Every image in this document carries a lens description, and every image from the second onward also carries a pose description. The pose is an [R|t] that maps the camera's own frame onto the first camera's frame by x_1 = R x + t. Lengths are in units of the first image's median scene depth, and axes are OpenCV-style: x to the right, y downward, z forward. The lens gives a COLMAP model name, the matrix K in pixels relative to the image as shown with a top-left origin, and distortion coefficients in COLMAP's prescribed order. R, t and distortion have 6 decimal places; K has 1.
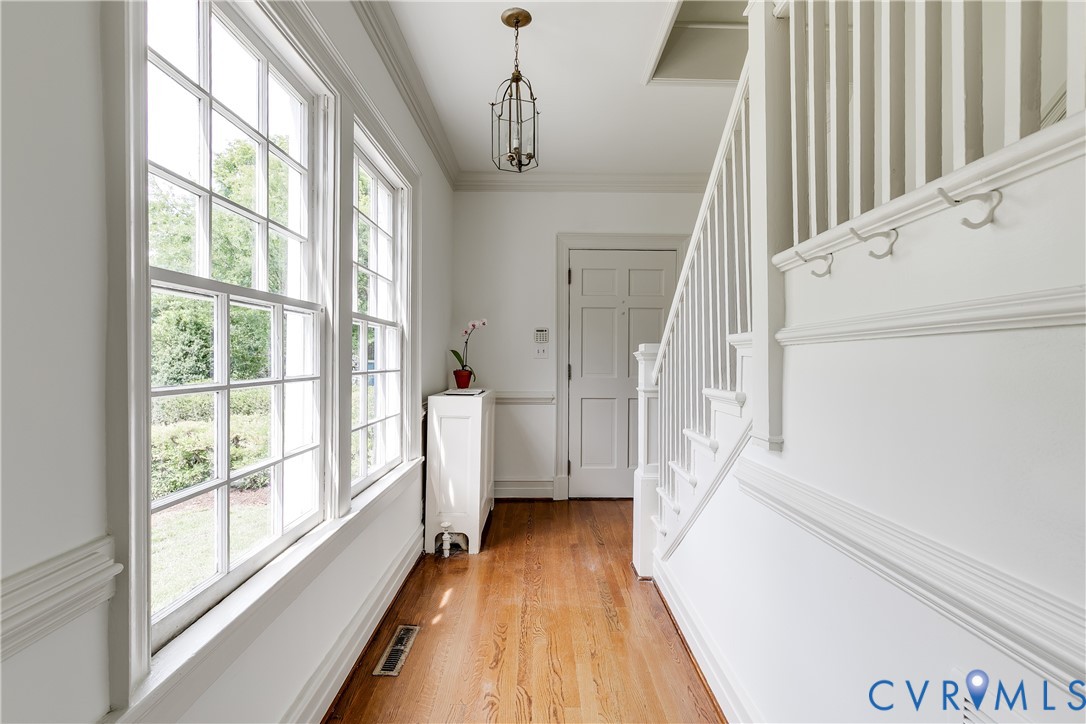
lens RADIAL K [[490.5, 0, 550.5], [0, 490.5, 356.2], [0, 0, 1]] dist [0.005541, -0.001245]
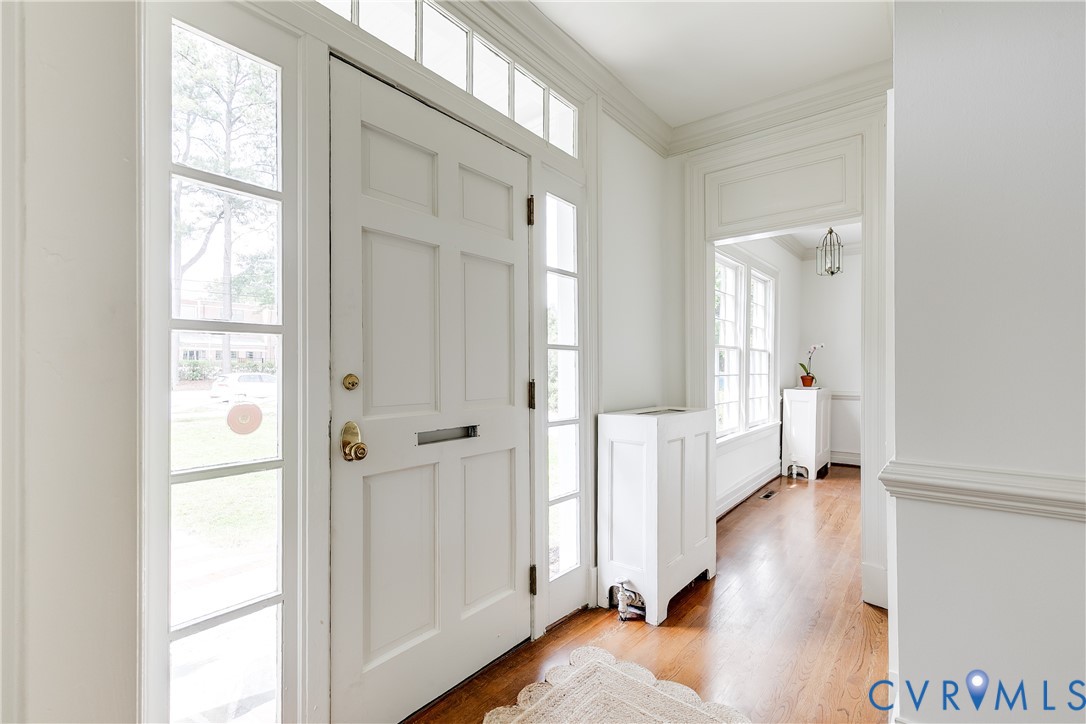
lens RADIAL K [[490.5, 0, 553.9], [0, 490.5, 361.7], [0, 0, 1]] dist [0.005541, -0.001245]
pose [[0.775840, 0.000510, -0.630930, 0.240138], [-0.005354, 0.999969, -0.005775, -0.004937], [0.630907, 0.007859, 0.775819, -0.958966]]
